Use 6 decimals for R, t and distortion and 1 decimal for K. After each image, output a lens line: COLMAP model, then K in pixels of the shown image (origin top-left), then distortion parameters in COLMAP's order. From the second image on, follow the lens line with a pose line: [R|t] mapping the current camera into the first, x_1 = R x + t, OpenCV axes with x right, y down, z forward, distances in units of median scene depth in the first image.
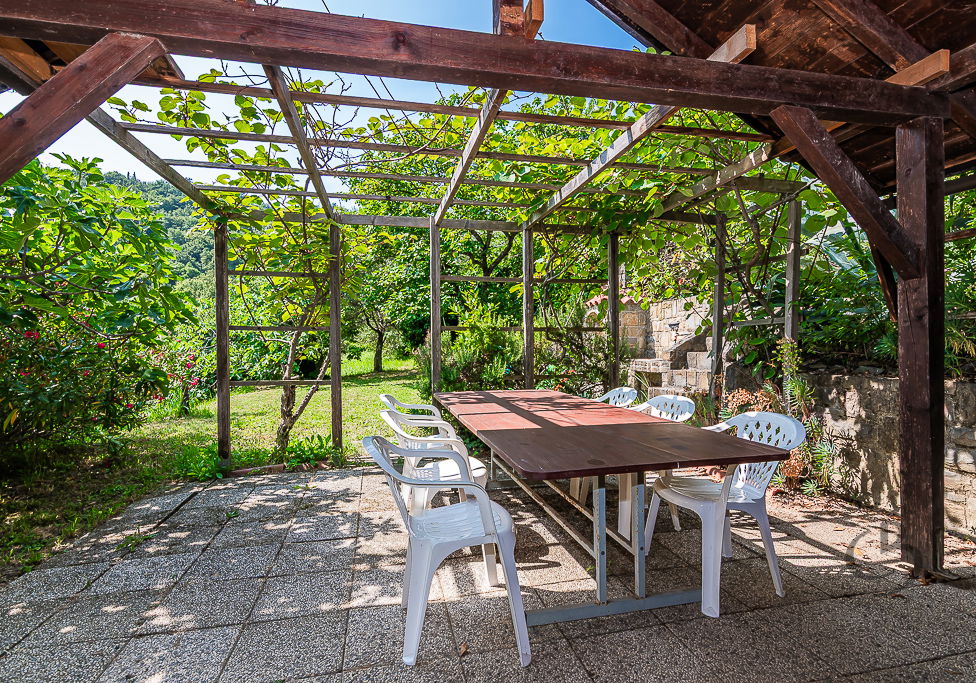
lens RADIAL K [[490.0, 0, 485.2], [0, 490.0, 345.0], [0, 0, 1]] dist [0.001390, -0.000068]
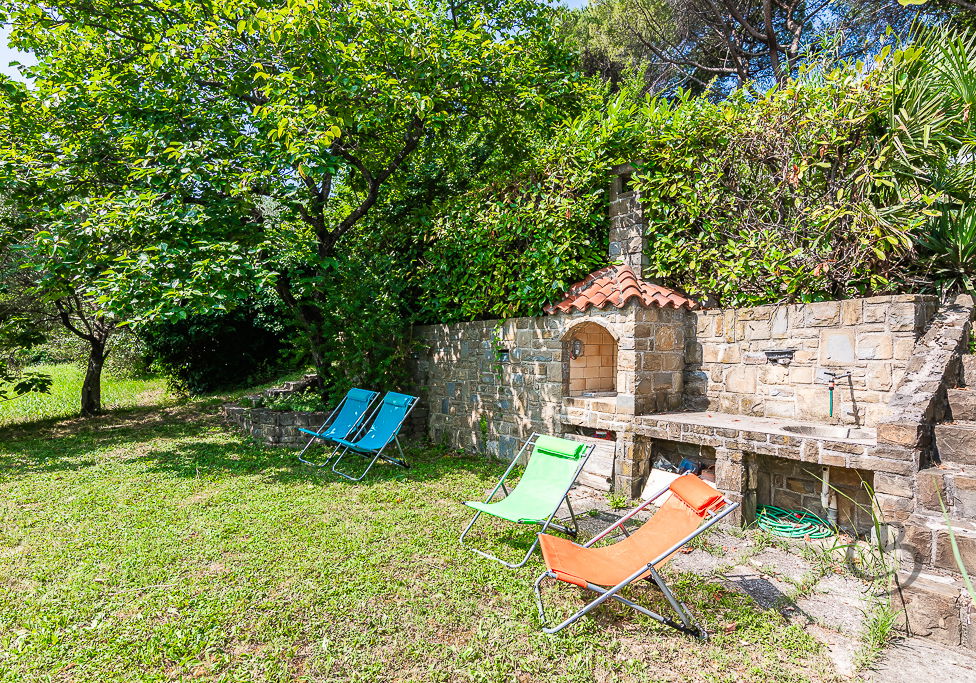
lens RADIAL K [[490.0, 0, 485.2], [0, 490.0, 345.0], [0, 0, 1]] dist [0.001390, -0.000068]
pose [[0.903317, 0.020914, 0.428464, -0.089051], [-0.015007, 0.999740, -0.017161, -0.027676], [-0.428711, 0.009072, 0.903396, 0.504433]]
